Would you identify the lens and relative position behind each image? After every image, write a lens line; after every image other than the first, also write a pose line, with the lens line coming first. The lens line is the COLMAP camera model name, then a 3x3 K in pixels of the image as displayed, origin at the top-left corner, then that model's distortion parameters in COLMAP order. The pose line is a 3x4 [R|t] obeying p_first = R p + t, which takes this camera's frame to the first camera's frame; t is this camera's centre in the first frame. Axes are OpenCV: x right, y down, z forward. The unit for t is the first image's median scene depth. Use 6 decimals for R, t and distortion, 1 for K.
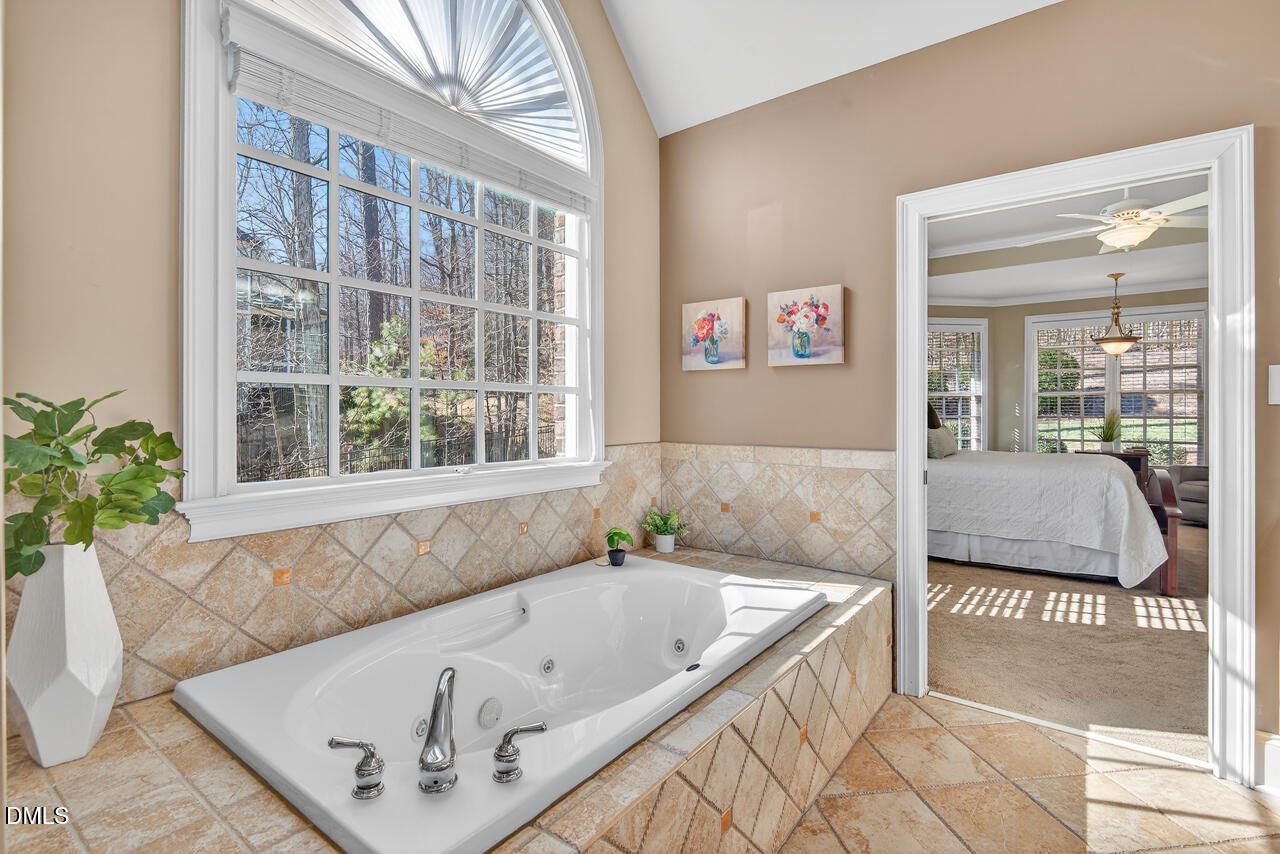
lens RADIAL K [[591.6, 0, 634.0], [0, 591.6, 416.8], [0, 0, 1]] dist [0.004838, -0.004361]
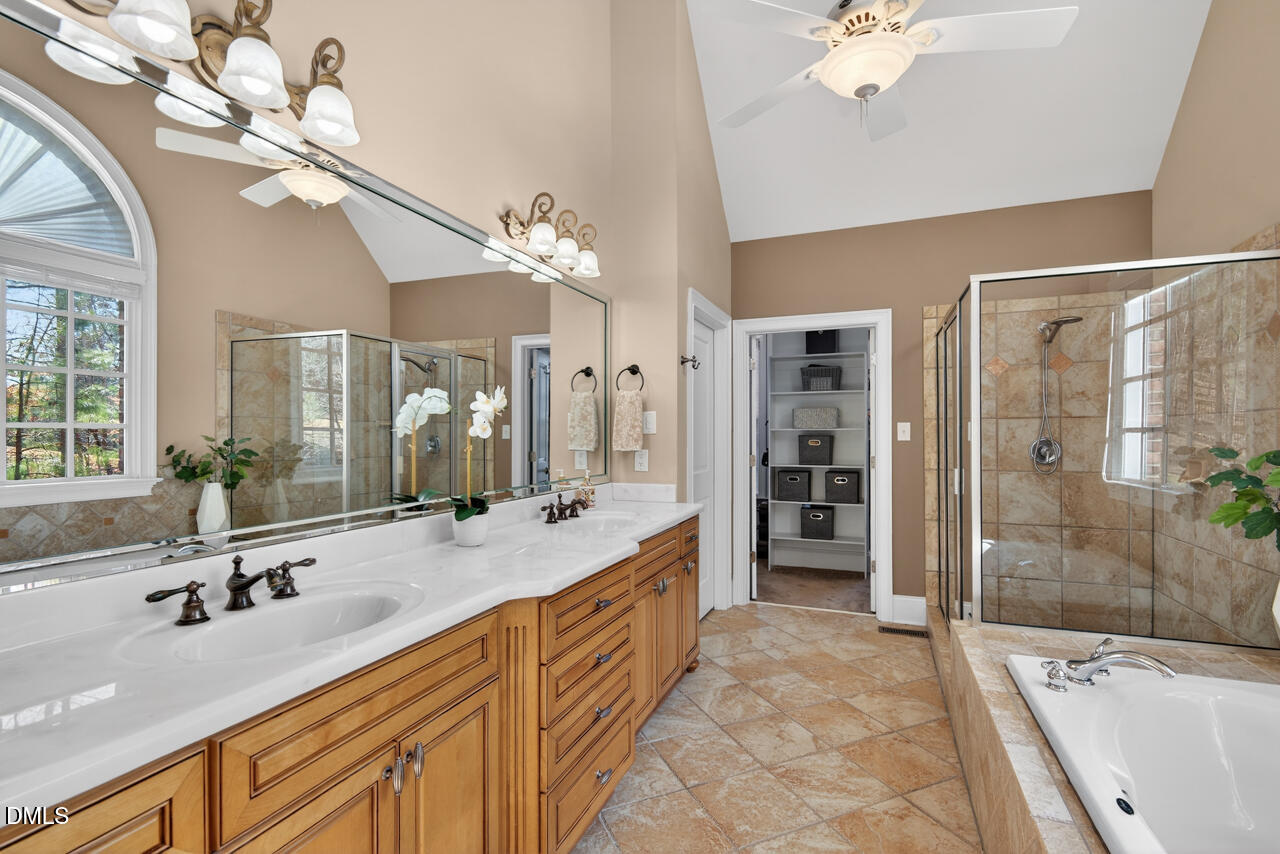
lens RADIAL K [[591.6, 0, 637.8], [0, 591.6, 429.1], [0, 0, 1]] dist [0.004838, -0.004361]
pose [[-0.963958, 0.003244, -0.266036, 0.792681], [0.003956, 0.999990, -0.002139, -0.062760], [0.266026, -0.003115, -0.963961, 1.360199]]
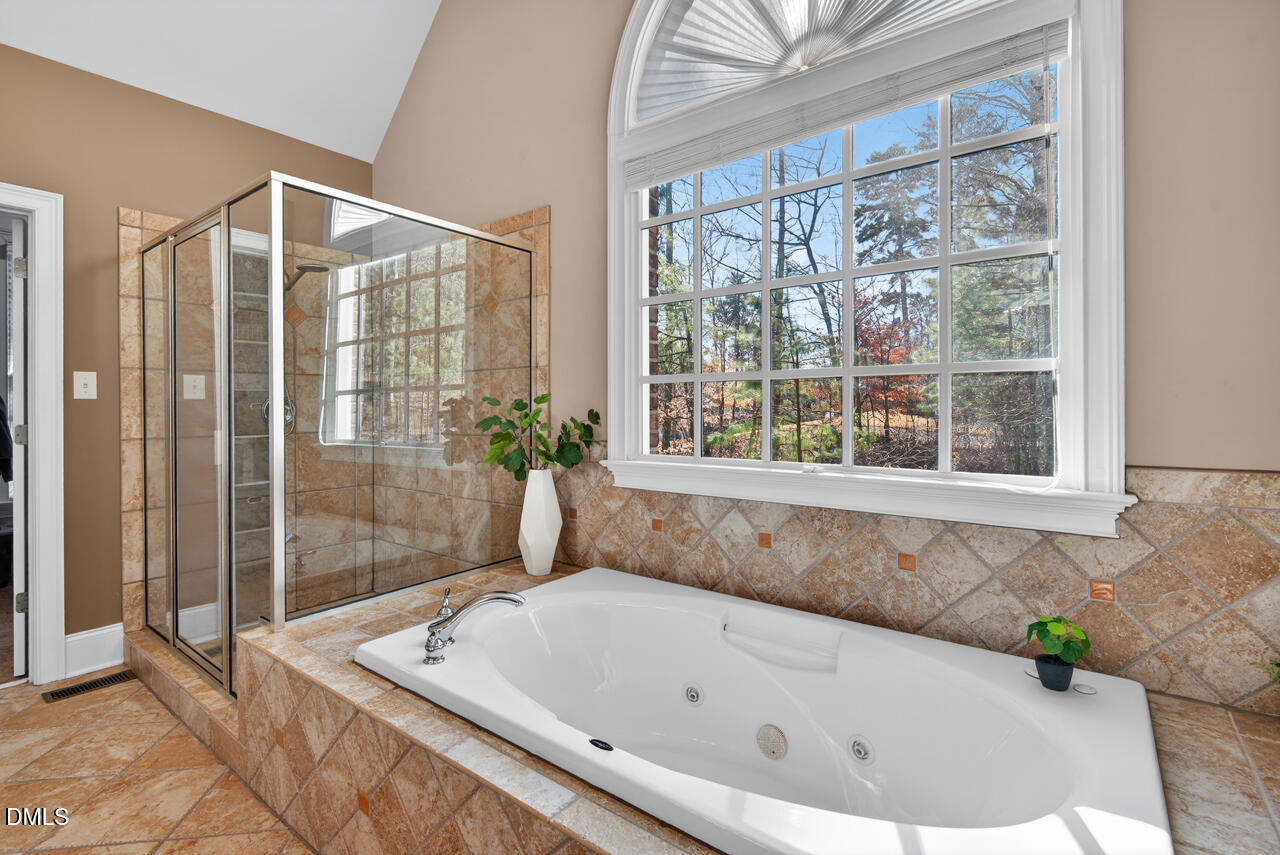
lens RADIAL K [[591.6, 0, 642.6], [0, 591.6, 408.5], [0, 0, 1]] dist [0.004838, -0.004361]
pose [[0.005383, 0.005831, -0.999969, 0.732056], [0.000587, 0.999983, 0.005834, -0.007764], [0.999985, -0.000619, 0.005379, 0.902343]]
